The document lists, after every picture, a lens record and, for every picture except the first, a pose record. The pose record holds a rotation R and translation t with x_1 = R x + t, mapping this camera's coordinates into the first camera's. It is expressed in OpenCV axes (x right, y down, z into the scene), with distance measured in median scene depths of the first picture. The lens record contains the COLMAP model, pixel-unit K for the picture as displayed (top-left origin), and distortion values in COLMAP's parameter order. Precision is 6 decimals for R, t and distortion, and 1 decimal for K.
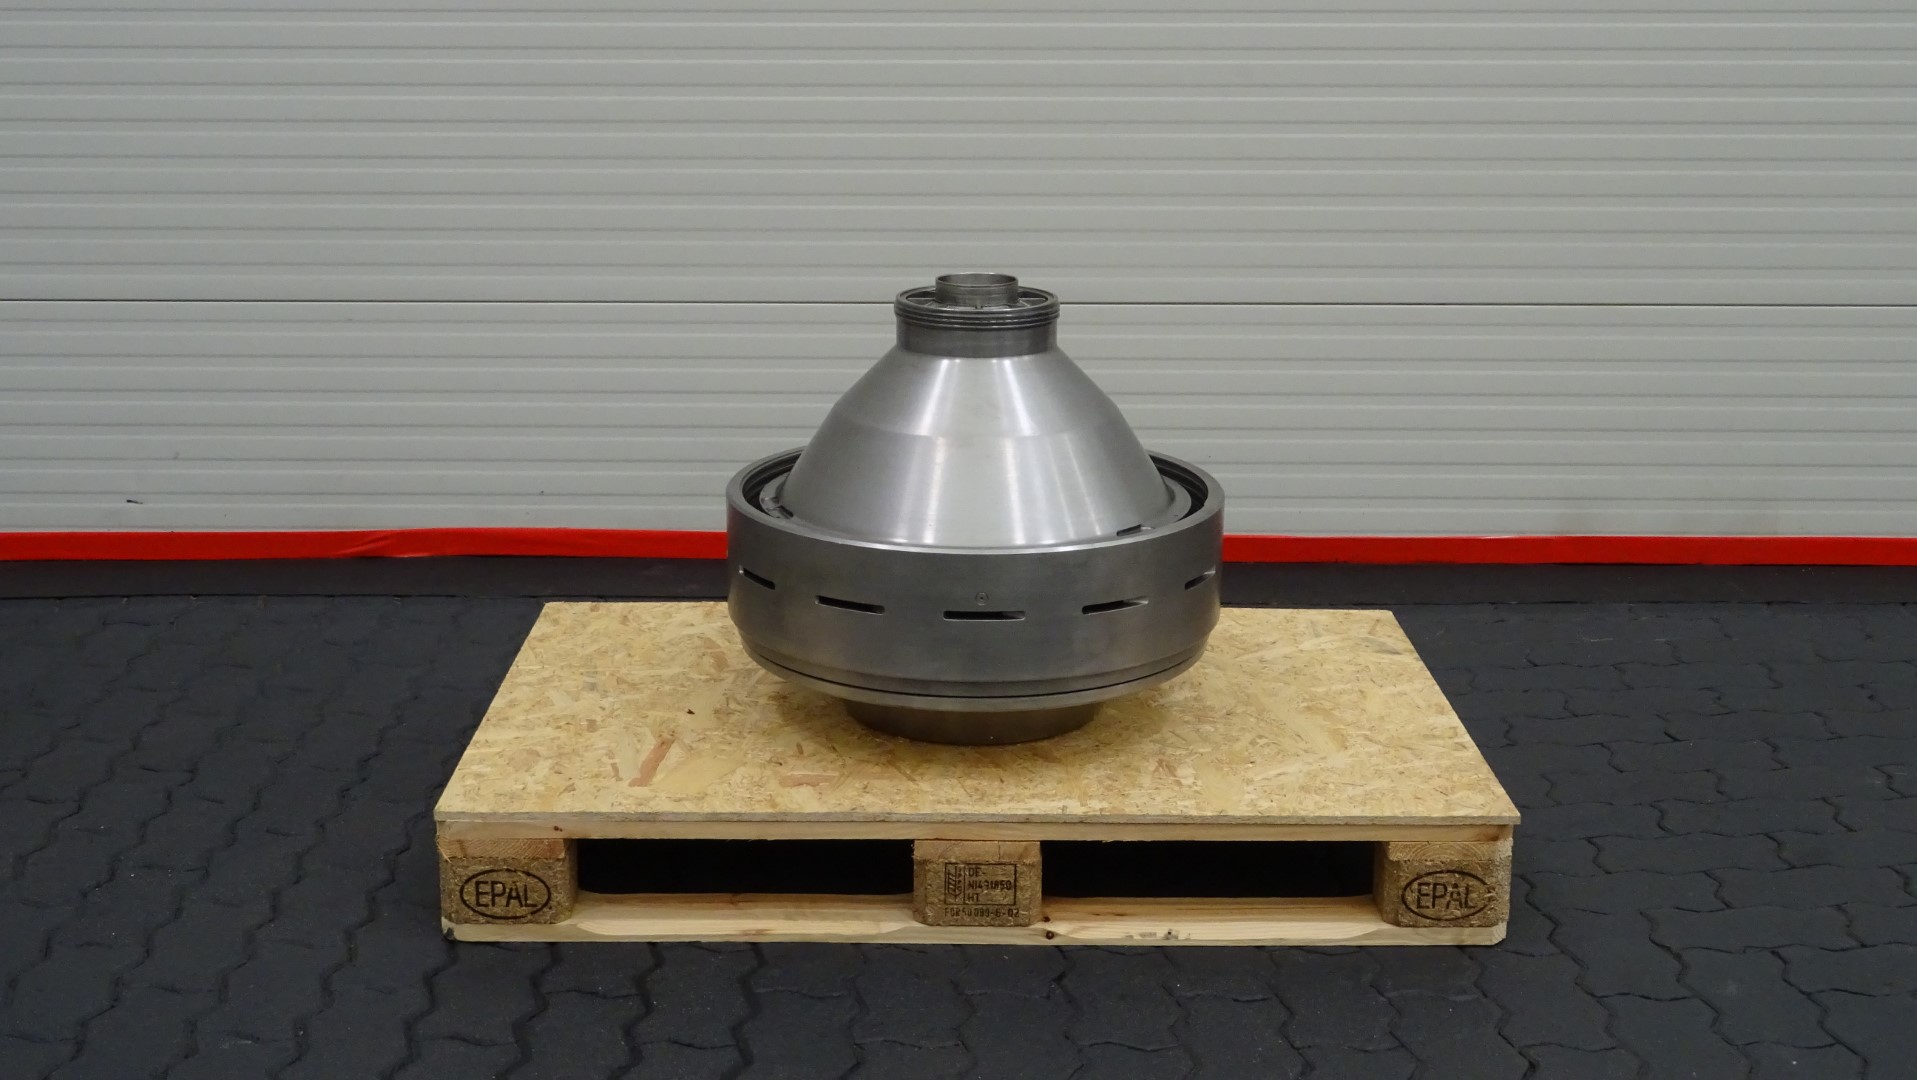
lens RADIAL K [[2620.4, 0, 958.5], [0, 2620.4, 540.0], [0, 0, 1]] dist [0.107748, -0.079331]
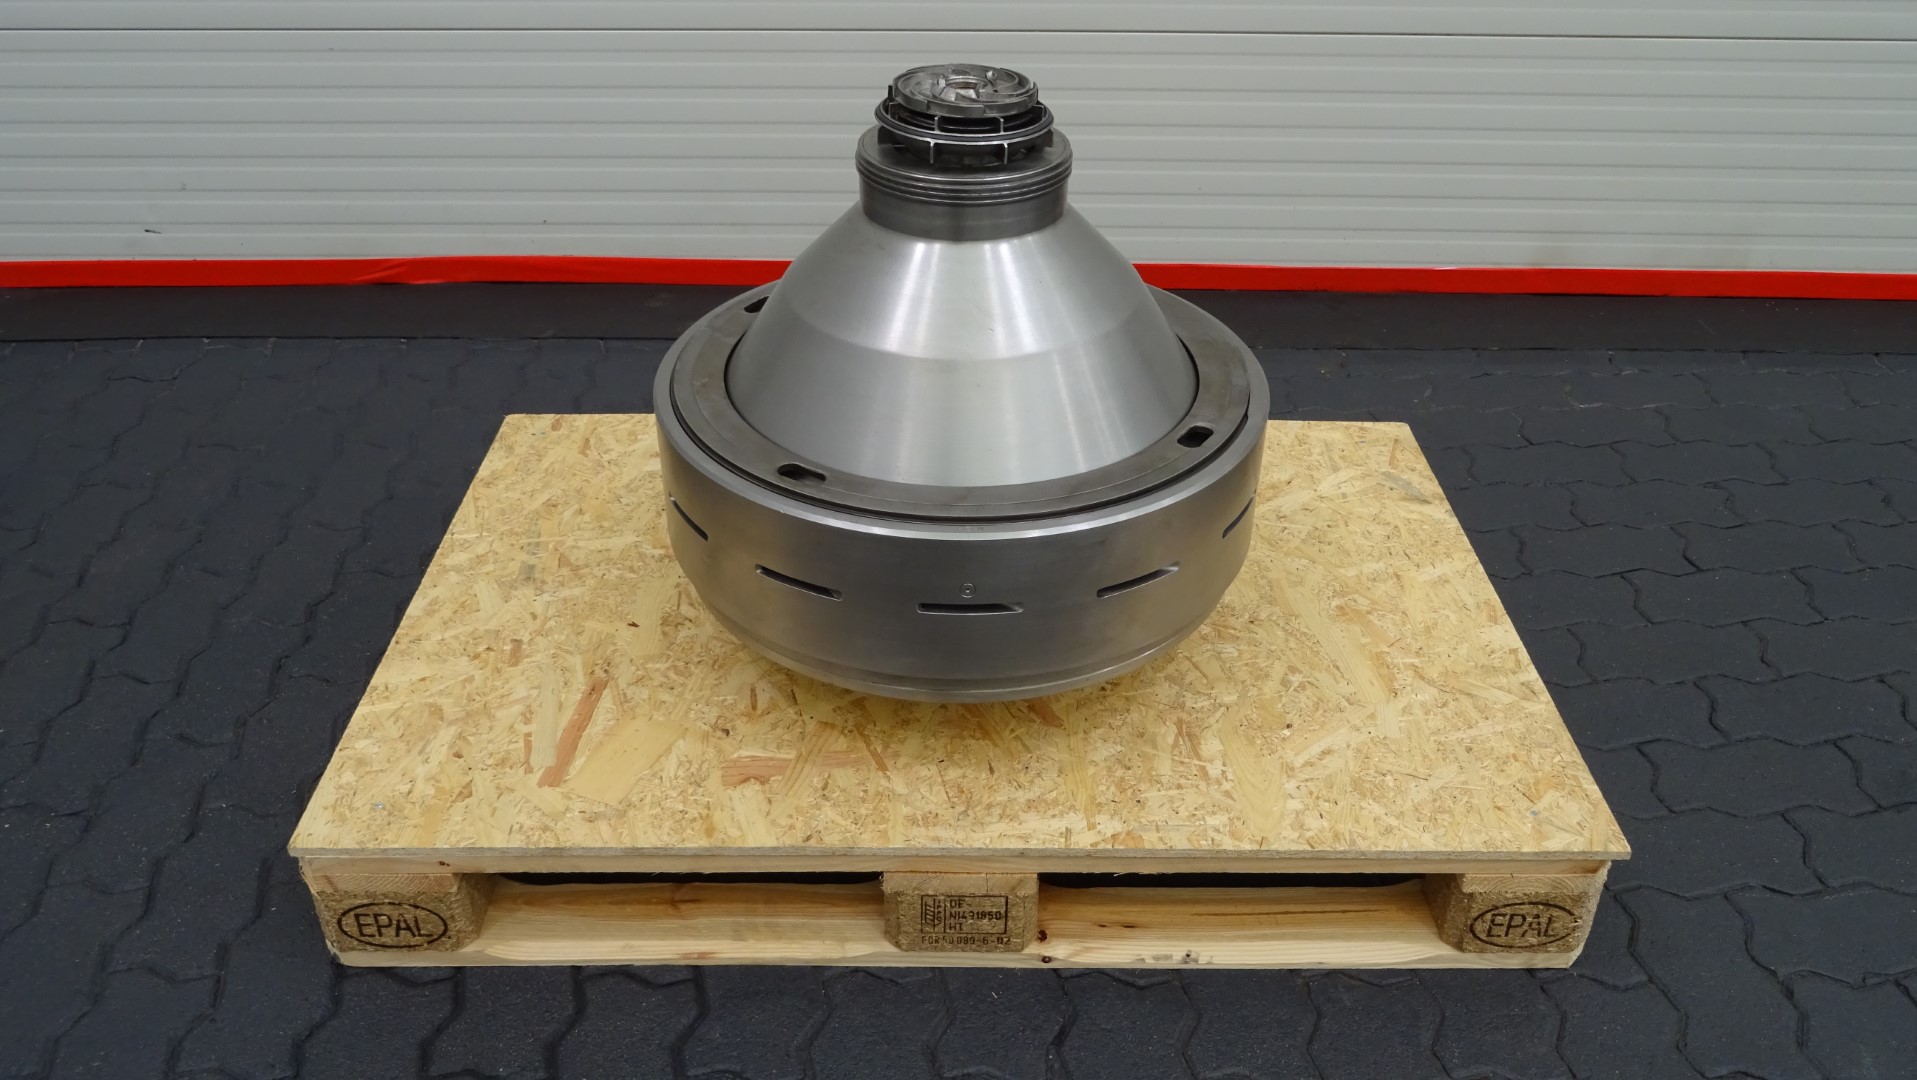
lens RADIAL K [[1541.4, 0, 958.5], [0, 1541.4, 540.0], [0, 0, 1]] dist [-0.002740, 0.002757]
pose [[0.999987, 0.002437, -0.004439, 0.008272], [-0.000888, 0.947396, 0.320062, -0.134336], [0.004985, -0.320054, 0.947386, 0.569232]]
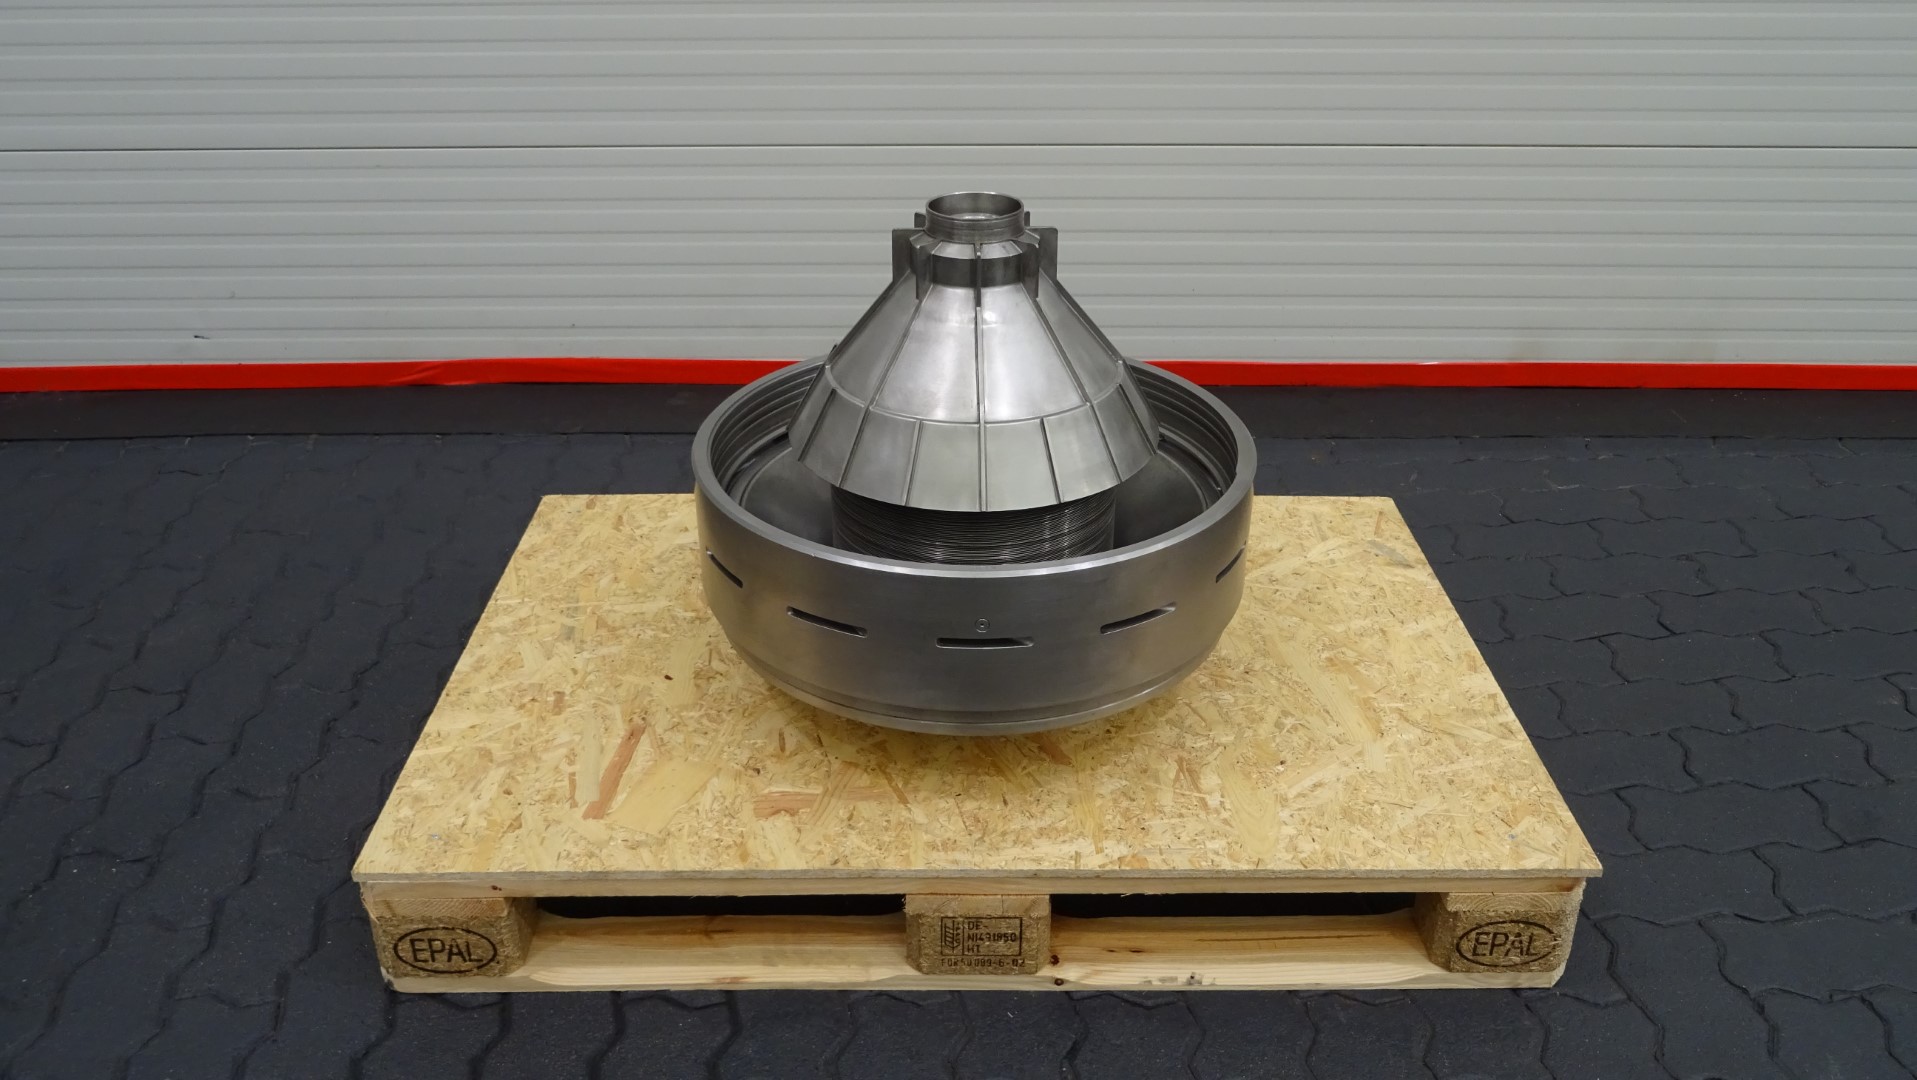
lens RADIAL K [[1569.6, 0, 958.5], [0, 1569.6, 540.0], [0, 0, 1]] dist [0.001543, 0.005602]
pose [[0.999976, -0.004835, -0.004938, 0.003844], [0.005865, 0.971681, 0.236223, -0.121499], [0.003656, -0.236247, 0.971686, 0.510993]]
